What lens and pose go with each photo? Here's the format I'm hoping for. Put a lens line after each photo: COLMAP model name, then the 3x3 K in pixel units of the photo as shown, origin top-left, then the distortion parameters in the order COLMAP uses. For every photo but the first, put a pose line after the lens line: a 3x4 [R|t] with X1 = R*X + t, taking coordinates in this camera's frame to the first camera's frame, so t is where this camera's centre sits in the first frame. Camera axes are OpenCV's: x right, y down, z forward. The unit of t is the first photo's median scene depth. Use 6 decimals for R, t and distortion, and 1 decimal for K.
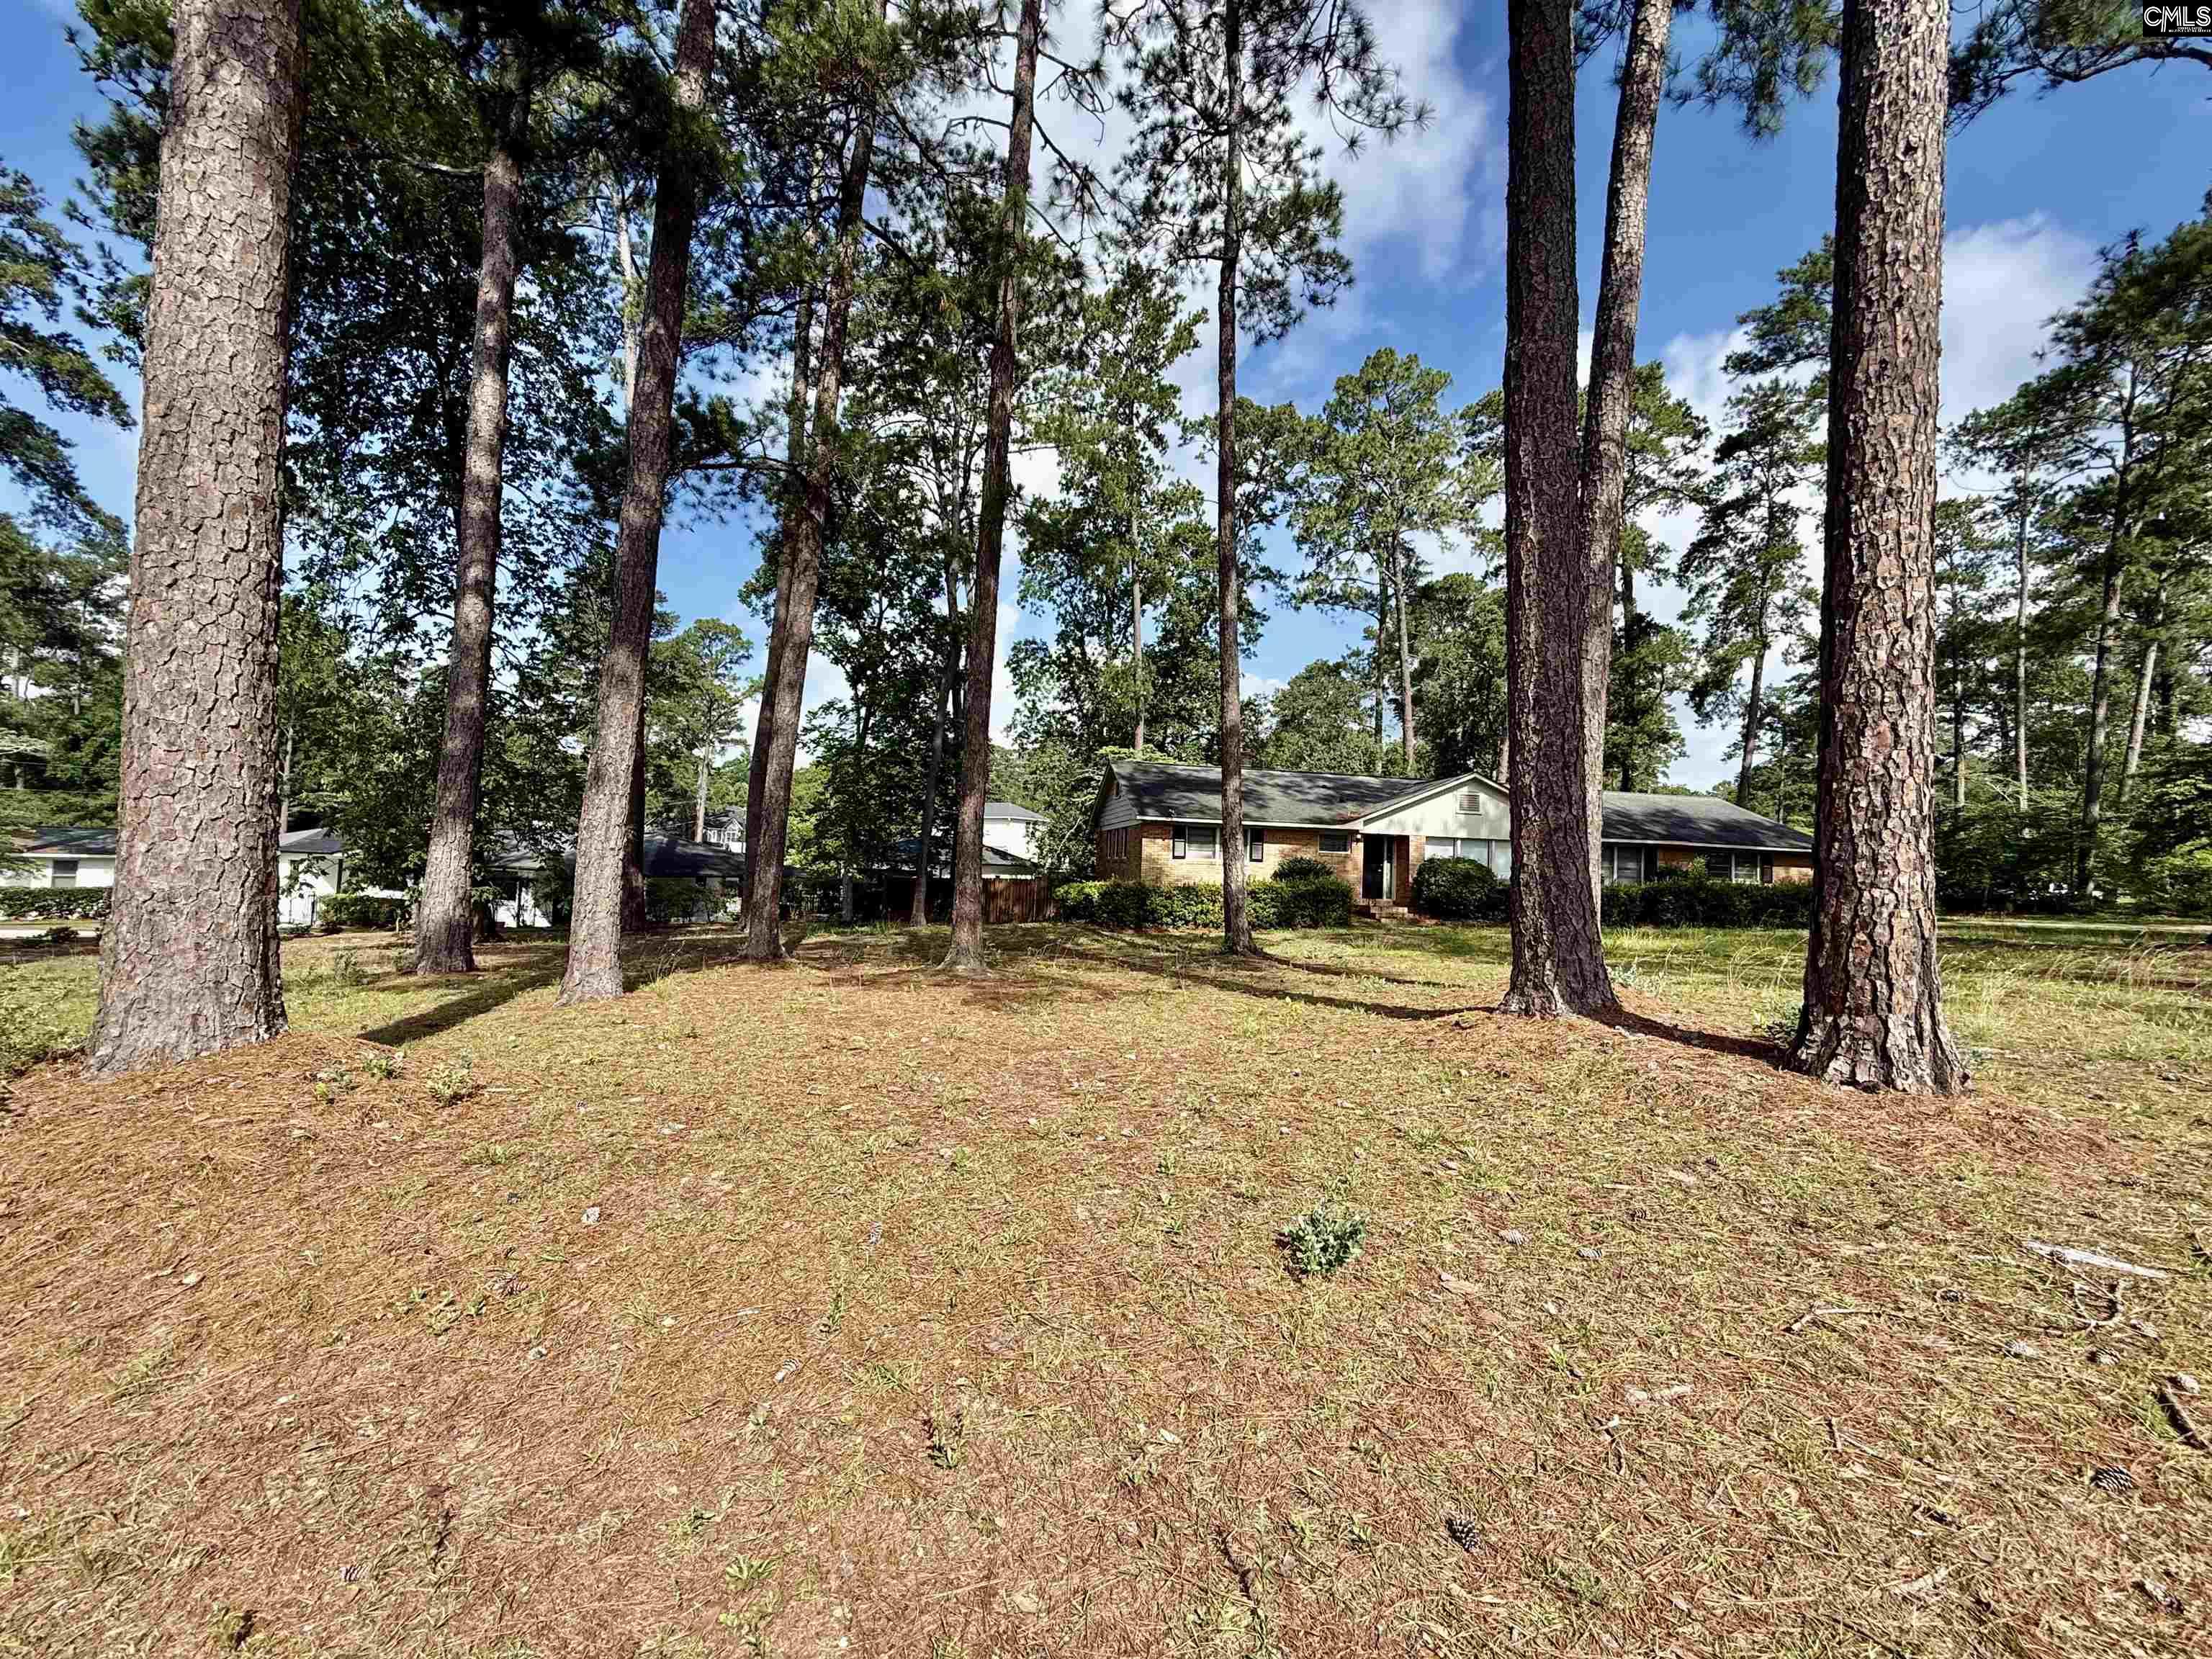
lens RADIAL K [[894.4, 0, 1106.6], [0, 894.4, 819.1], [0, 0, 1]] dist [-0.003421, -0.000767]
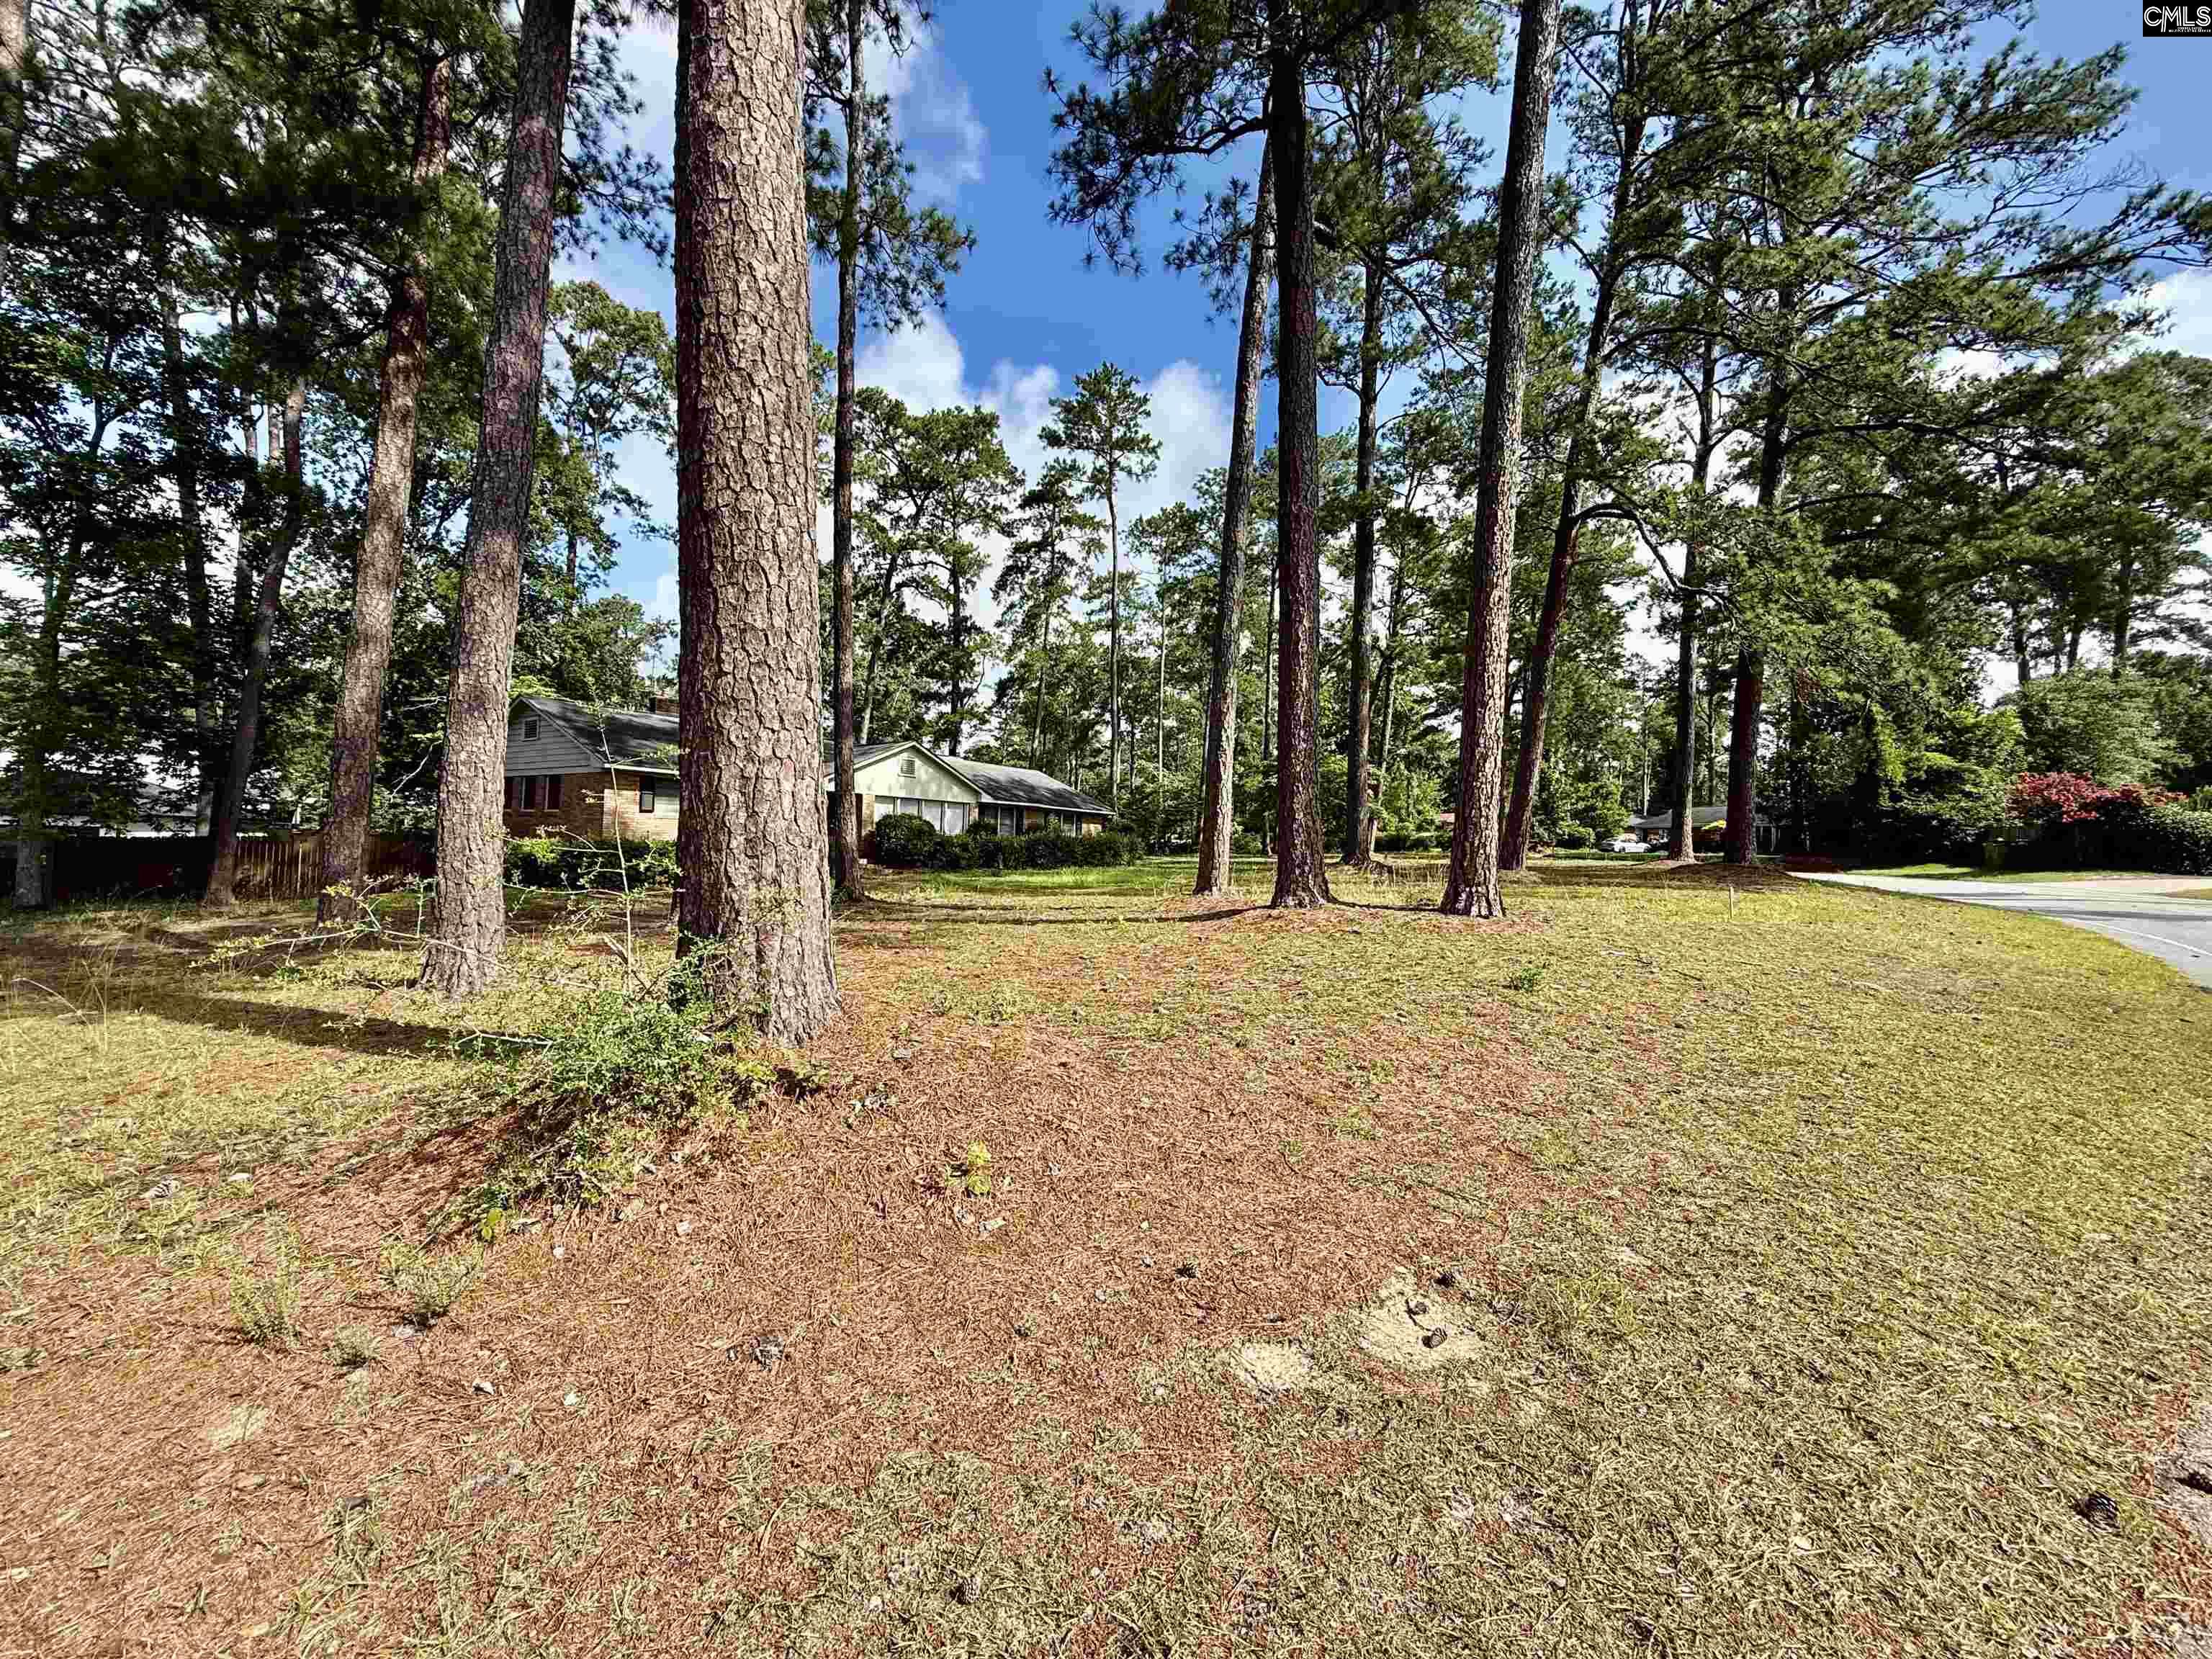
lens RADIAL K [[894.4, 0, 1097.2], [0, 894.4, 844.6], [0, 0, 1]] dist [-0.003421, -0.000767]
pose [[0.682685, -0.013415, 0.730590, -0.187294], [-0.044264, 0.997236, 0.059672, 0.001246], [-0.729371, -0.073076, 0.680204, 0.016404]]
